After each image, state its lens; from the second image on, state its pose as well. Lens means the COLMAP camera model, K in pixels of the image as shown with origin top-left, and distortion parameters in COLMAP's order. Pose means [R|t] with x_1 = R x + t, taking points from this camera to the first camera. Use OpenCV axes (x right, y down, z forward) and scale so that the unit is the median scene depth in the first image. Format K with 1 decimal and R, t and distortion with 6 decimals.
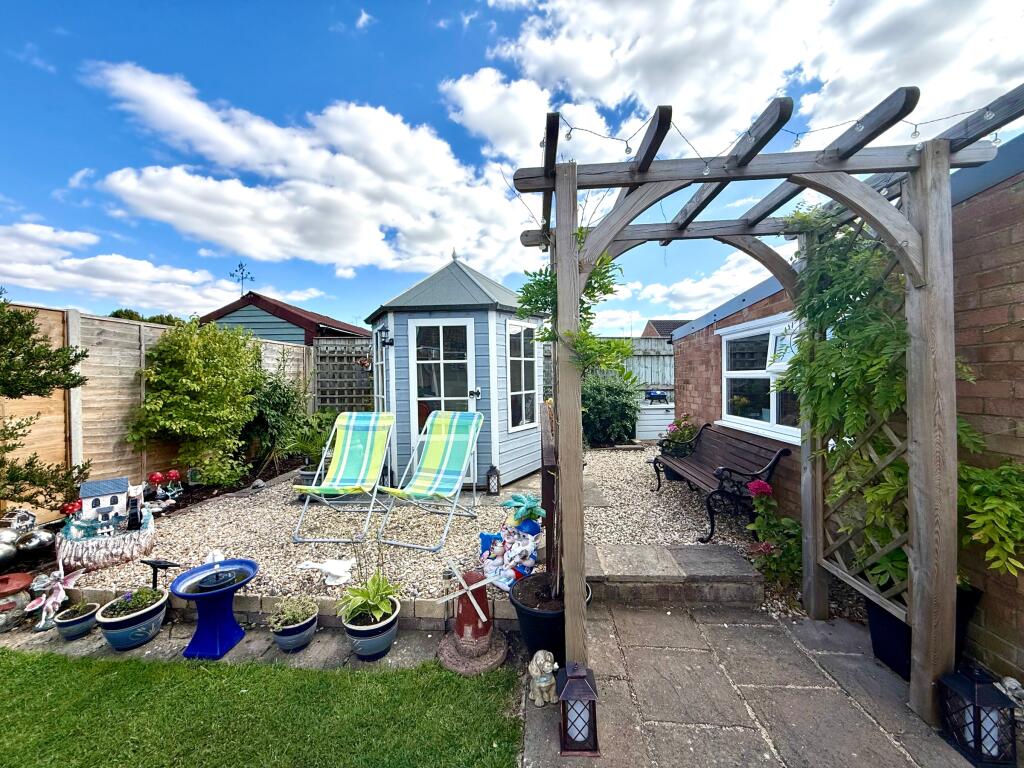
lens RADIAL K [[416.6, 0, 509.4], [0, 416.6, 382.5], [0, 0, 1]] dist [0.000530, -0.000524]
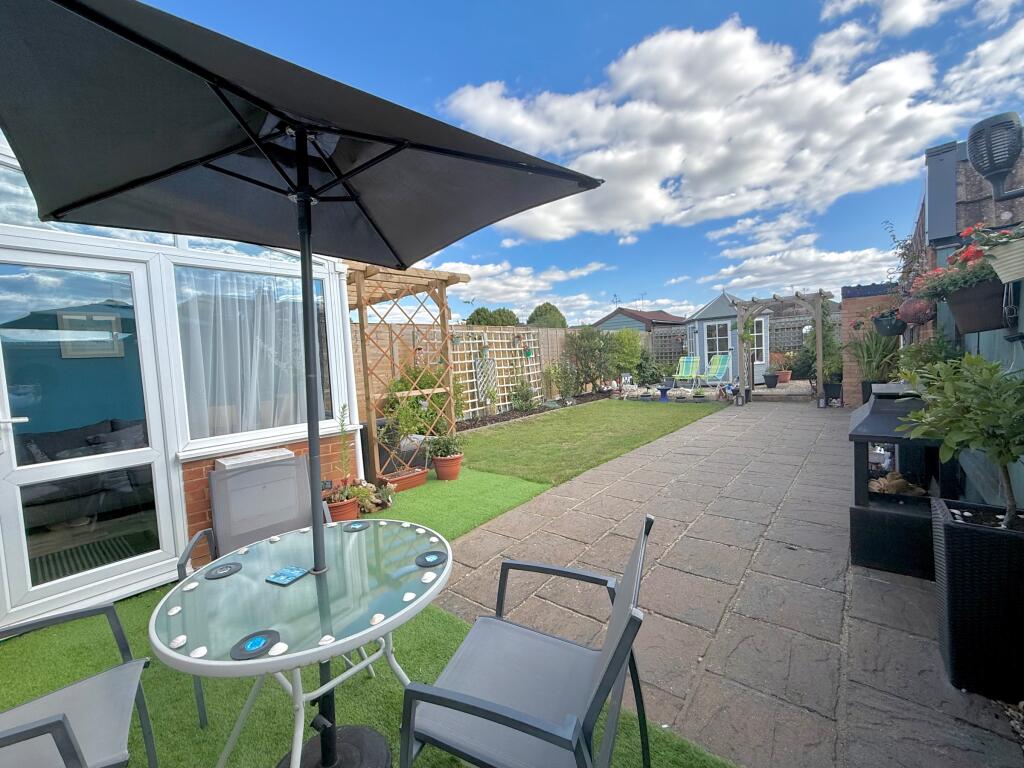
lens RADIAL K [[416.6, 0, 508.7], [0, 416.6, 380.0], [0, 0, 1]] dist [0.000530, -0.000524]
pose [[0.789636, 0.002776, -0.613569, 0.416376], [0.039176, 0.997721, 0.054932, 0.019448], [0.612324, -0.067413, 0.787728, -1.912912]]
